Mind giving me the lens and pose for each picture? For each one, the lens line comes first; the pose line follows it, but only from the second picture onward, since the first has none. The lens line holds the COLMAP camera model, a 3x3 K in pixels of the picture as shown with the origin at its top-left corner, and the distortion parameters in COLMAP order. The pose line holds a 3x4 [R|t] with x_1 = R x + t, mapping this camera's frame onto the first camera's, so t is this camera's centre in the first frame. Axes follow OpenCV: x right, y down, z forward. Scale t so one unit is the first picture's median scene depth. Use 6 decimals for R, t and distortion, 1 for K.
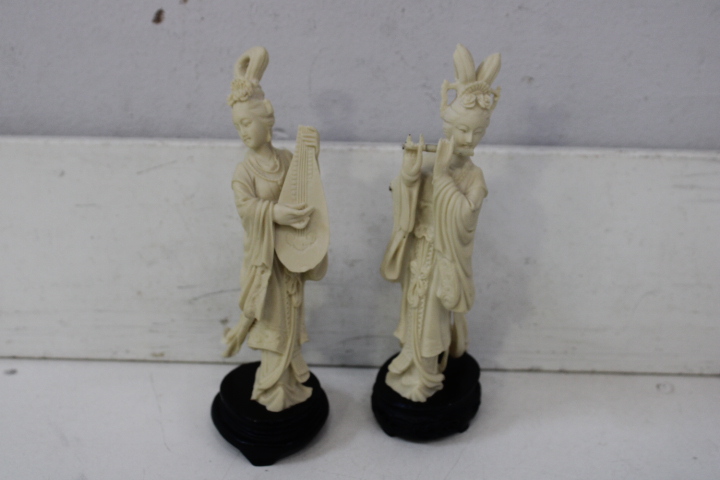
lens RADIAL K [[1016.8, 0, 366.2], [0, 1016.8, 238.2], [0, 0, 1]] dist [-0.036663, 0.000000]
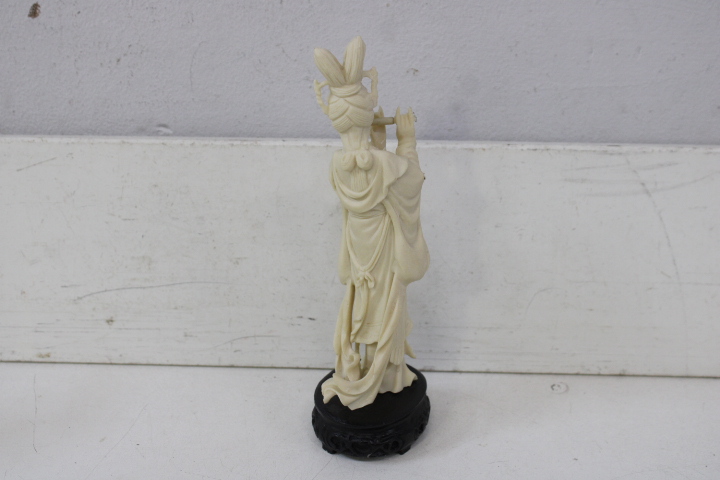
lens RADIAL K [[1016.8, 0, 363.7], [0, 1016.8, 241.9], [0, 0, 1]] dist [-0.036663, 0.000000]
pose [[0.999884, -0.005302, -0.014260, 0.124018], [0.005220, 0.999970, -0.005782, 0.012610], [0.014290, 0.005707, 0.999882, 0.024592]]
